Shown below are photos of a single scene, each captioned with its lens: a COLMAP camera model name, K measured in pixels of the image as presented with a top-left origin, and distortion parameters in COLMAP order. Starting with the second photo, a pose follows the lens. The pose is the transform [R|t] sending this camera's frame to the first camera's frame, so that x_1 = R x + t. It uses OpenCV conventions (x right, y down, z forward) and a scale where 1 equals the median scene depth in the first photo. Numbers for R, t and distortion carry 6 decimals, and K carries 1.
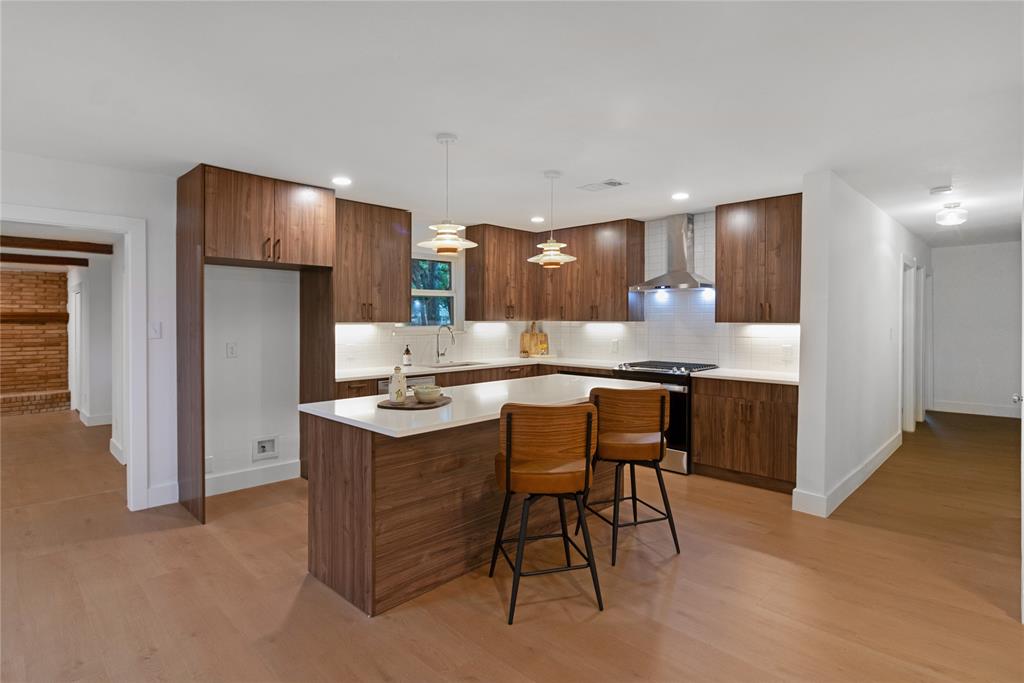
lens RADIAL K [[521.8, 0, 514.2], [0, 521.8, 326.1], [0, 0, 1]] dist [-0.000831, -0.000806]
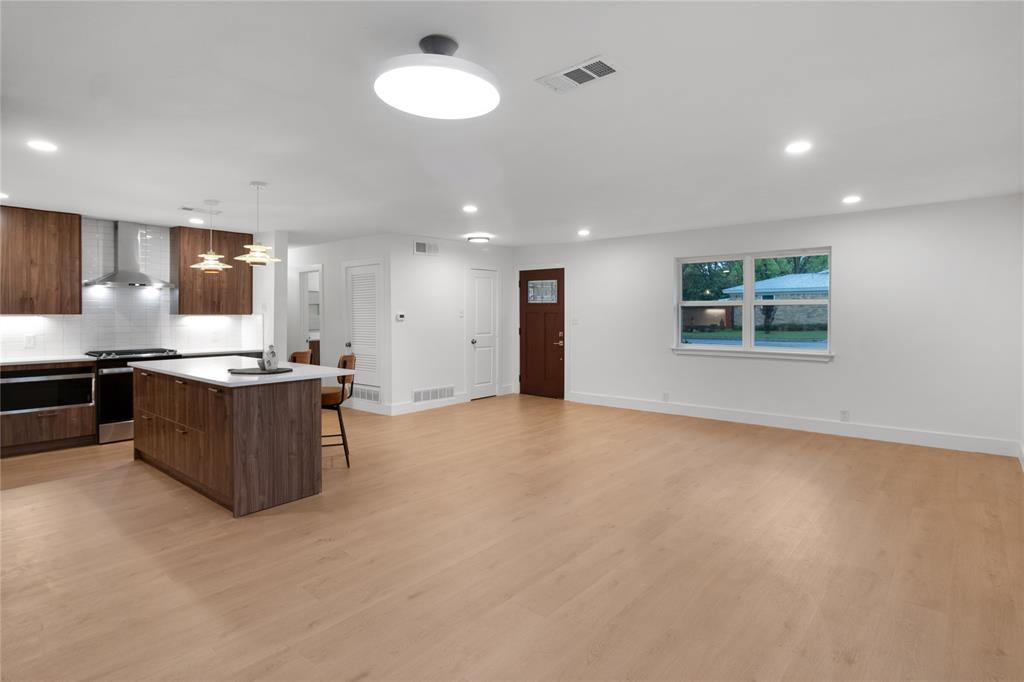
lens RADIAL K [[529.5, 0, 512.7], [0, 529.5, 313.3], [0, 0, 1]] dist [0.000288, 0.000304]
pose [[-0.069300, -0.001812, 0.997594, -0.894015], [0.012737, 0.999915, 0.002701, -0.002582], [-0.997515, 0.012894, -0.069272, 0.227754]]
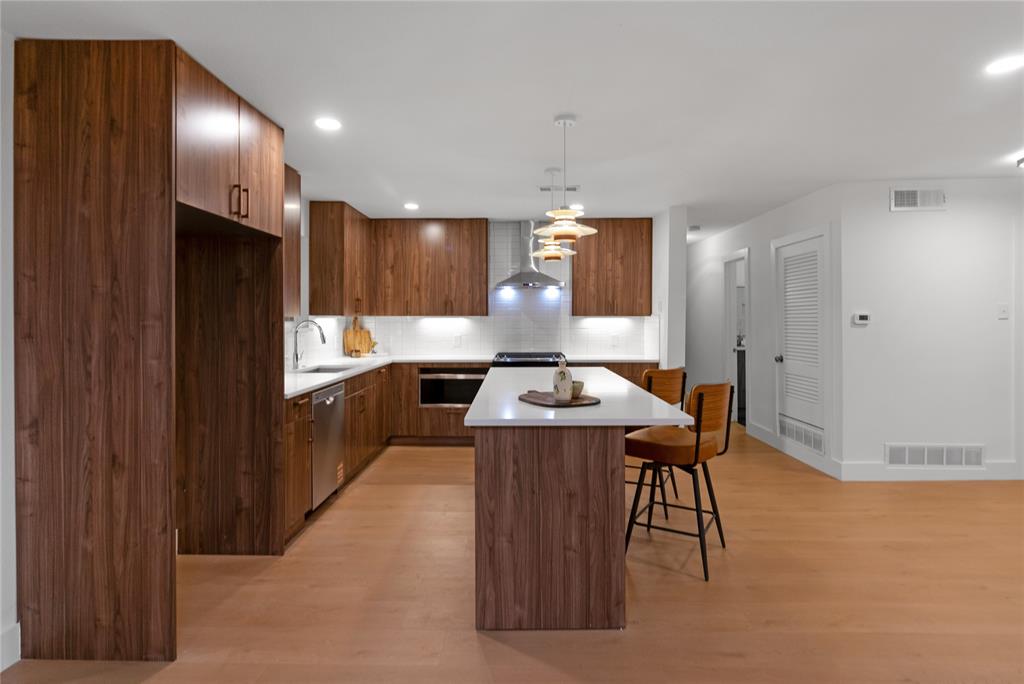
lens RADIAL K [[521.3, 0, 512.3], [0, 521.3, 324.9], [0, 0, 1]] dist [-0.000795, 0.000494]
pose [[0.725713, -0.013216, 0.687870, -0.473781], [0.012896, 0.999901, 0.005605, 0.004342], [-0.687876, 0.004803, 0.725812, 0.207727]]
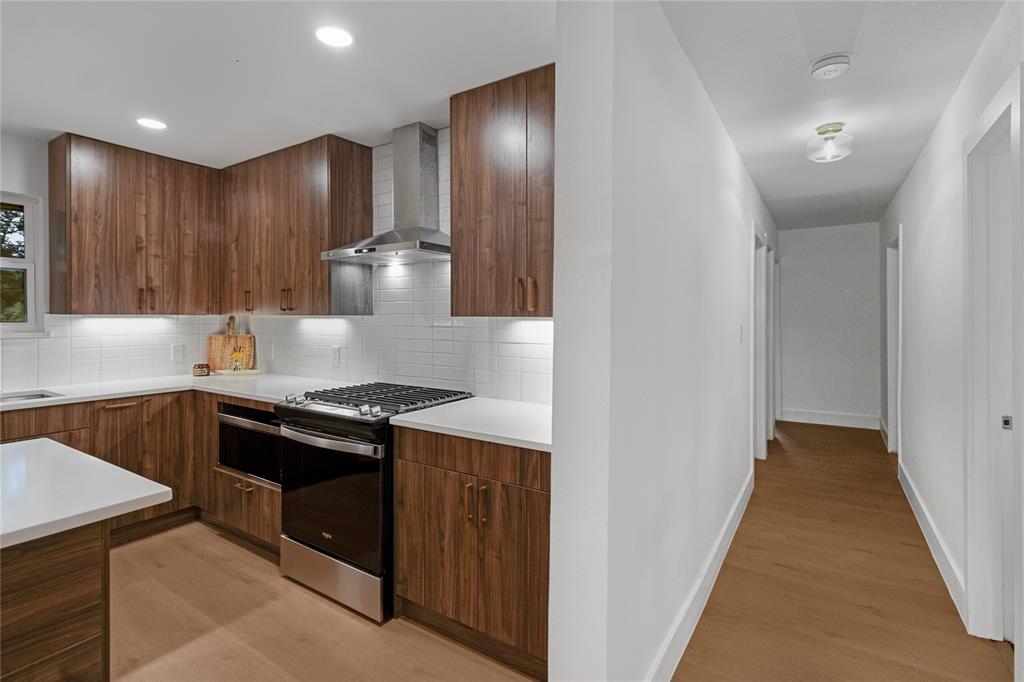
lens RADIAL K [[485.4, 0, 510.6], [0, 485.4, 320.3], [0, 0, 1]] dist [0.002842, 0.000325]
pose [[0.980229, -0.001380, 0.197863, 0.310101], [0.002557, 0.999981, -0.005690, 0.000408], [-0.197851, 0.006084, 0.980213, 0.449915]]
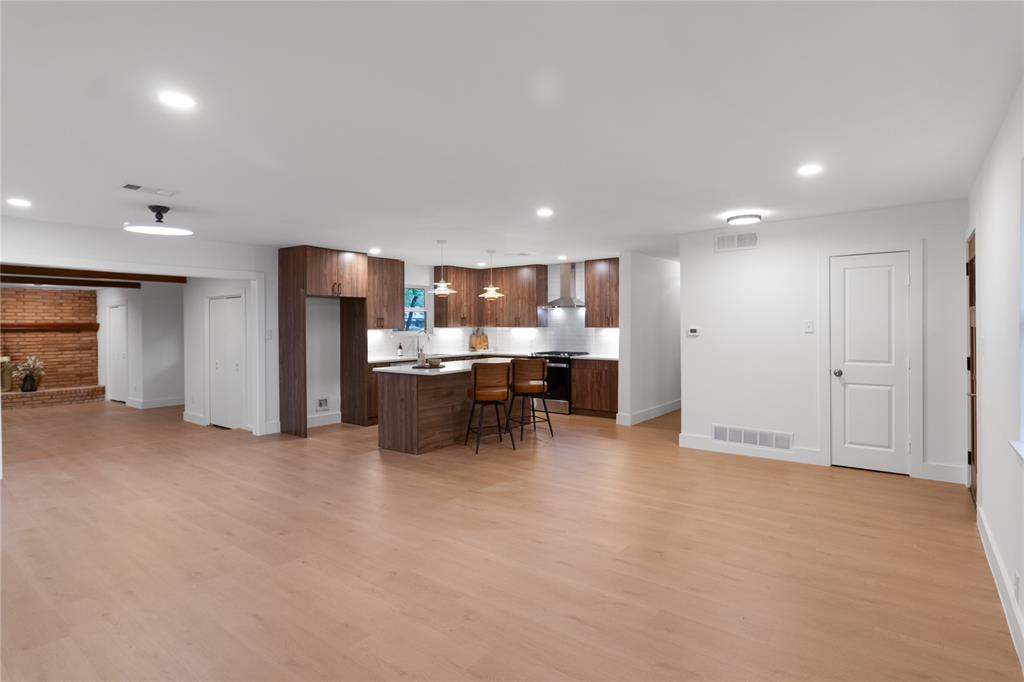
lens RADIAL K [[526.7, 0, 512.8], [0, 526.7, 331.0], [0, 0, 1]] dist [0.000162, -0.000347]
pose [[0.992654, -0.008328, 0.120704, -0.057496], [0.008284, 0.999965, 0.000868, 0.000934], [-0.120707, 0.000139, 0.992688, -0.631968]]
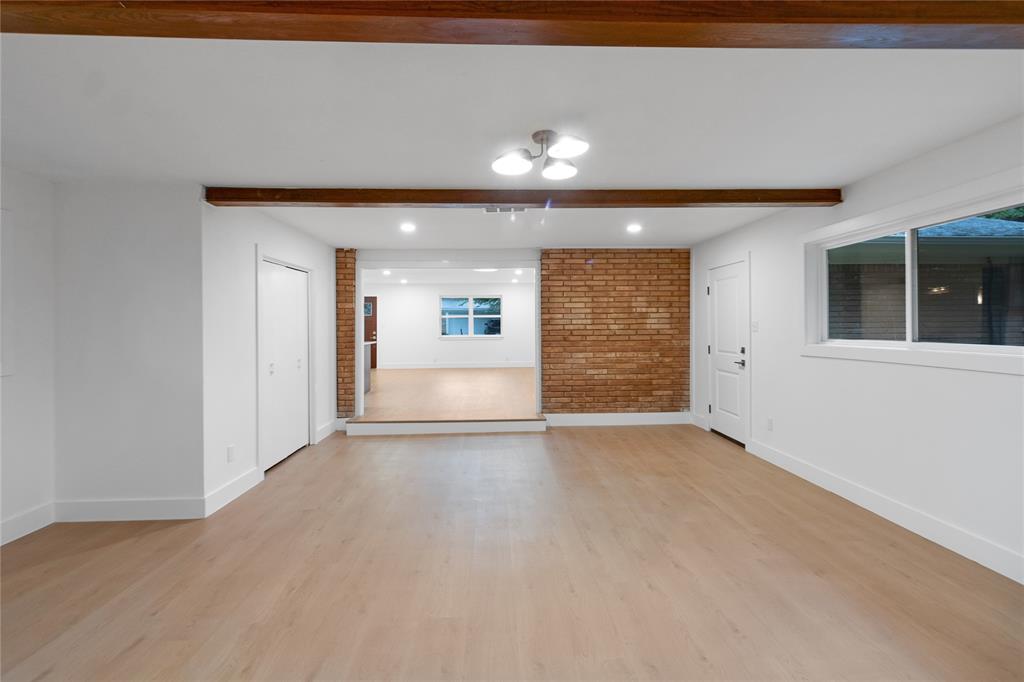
lens RADIAL K [[480.5, 0, 512.5], [0, 480.5, 327.1], [0, 0, 1]] dist [0.002679, 0.000512]
pose [[-0.726778, 0.001789, 0.686871, -1.654089], [0.013969, 0.999828, 0.012178, 0.013544], [-0.686731, 0.018446, -0.726678, 1.343516]]
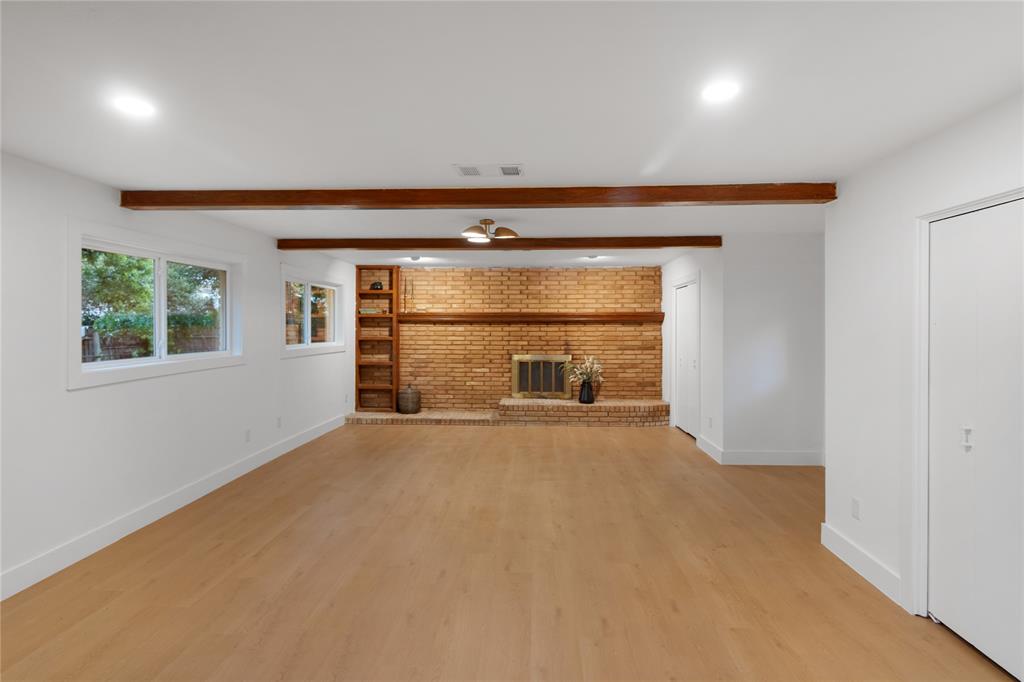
lens RADIAL K [[521.3, 0, 512.3], [0, 521.3, 323.9], [0, 0, 1]] dist [-0.000795, 0.000494]
pose [[0.664027, -0.001366, -0.747708, -0.660991], [-0.004121, 0.999976, -0.005487, 0.000450], [0.747698, 0.006725, 0.664005, 0.416464]]
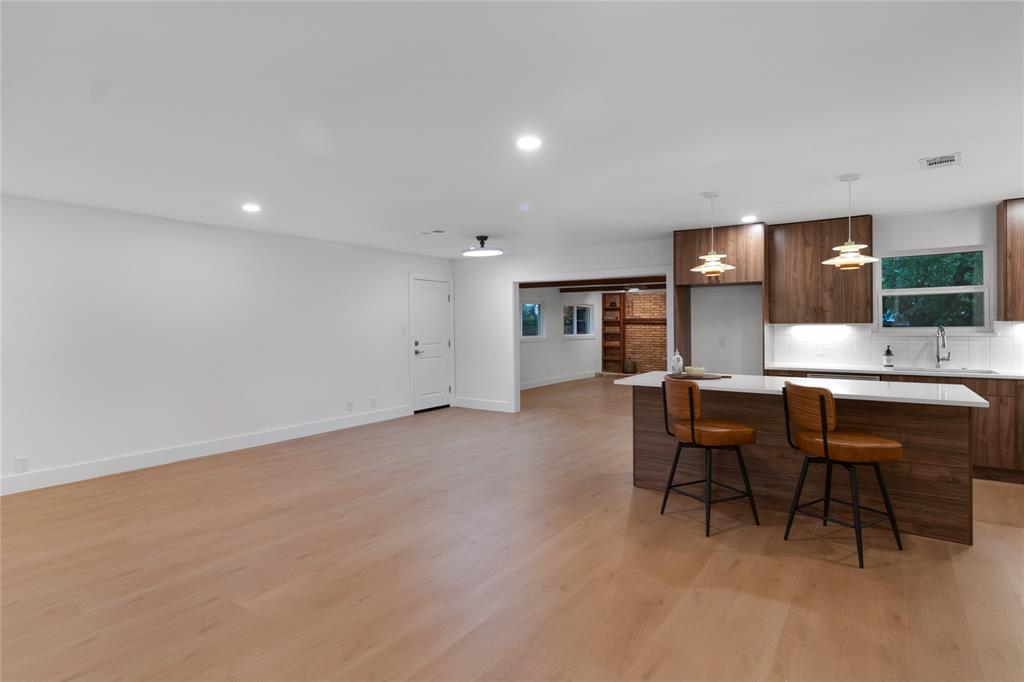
lens RADIAL K [[521.3, 0, 512.3], [0, 521.3, 323.9], [0, 0, 1]] dist [-0.000795, 0.000494]
pose [[0.164362, -0.002401, -0.986397, 0.653645], [-0.003911, 0.999988, -0.003086, 0.000282], [0.986392, 0.004365, 0.164350, 0.127855]]
